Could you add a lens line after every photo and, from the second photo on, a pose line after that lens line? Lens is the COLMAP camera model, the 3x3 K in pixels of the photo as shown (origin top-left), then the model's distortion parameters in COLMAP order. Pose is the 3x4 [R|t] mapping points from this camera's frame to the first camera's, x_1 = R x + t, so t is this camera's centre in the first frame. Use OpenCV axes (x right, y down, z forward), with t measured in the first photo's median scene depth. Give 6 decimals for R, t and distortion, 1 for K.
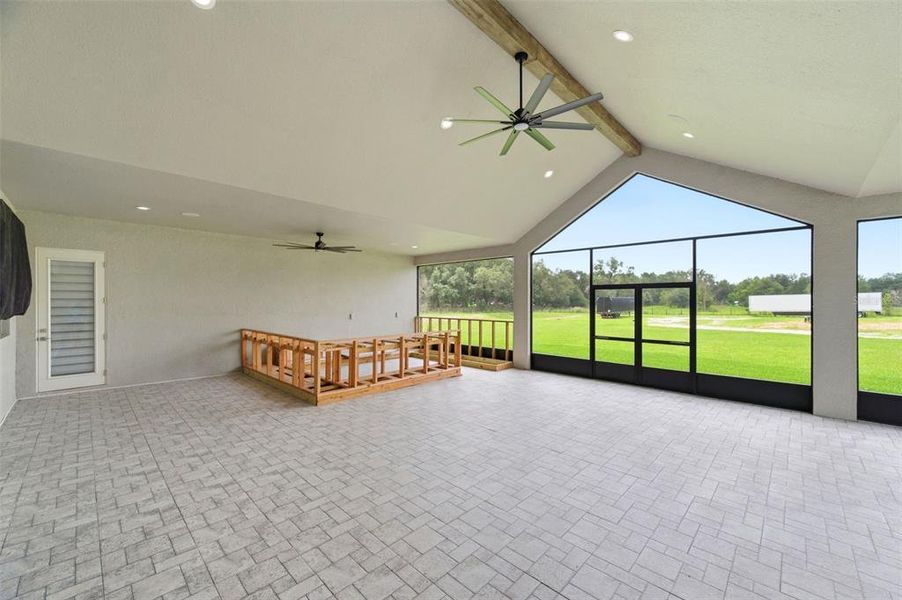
lens RADIAL K [[359.3, 0, 453.1], [0, 359.3, 301.6], [0, 0, 1]] dist [0.000765, -0.000191]
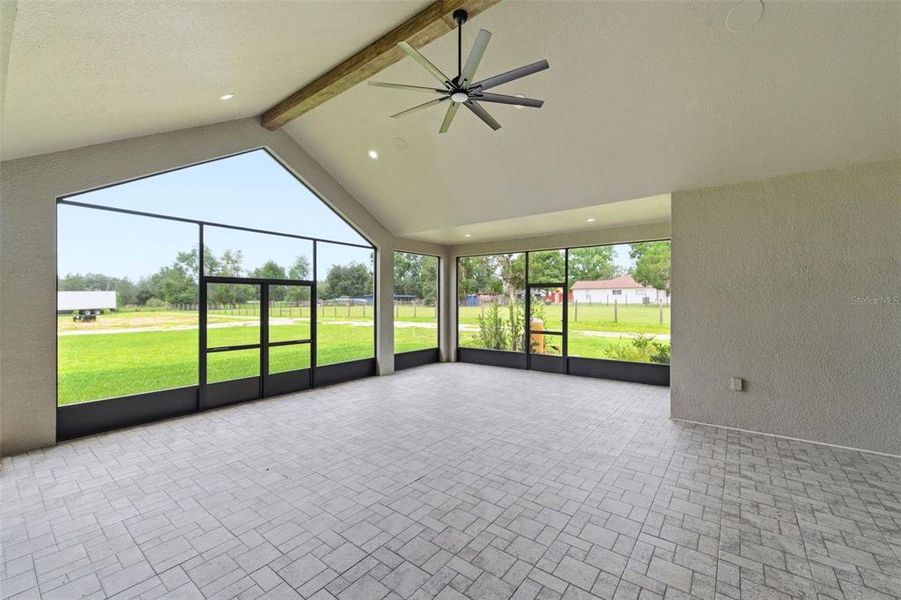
lens RADIAL K [[372.0, 0, 450.5], [0, 372.0, 300.0], [0, 0, 1]] dist [0.000634, 0.000301]
pose [[-0.110366, -0.001966, 0.993889, -0.456495], [0.001733, 0.999996, 0.002171, -0.000548], [-0.993890, 0.001962, -0.110362, 0.731248]]
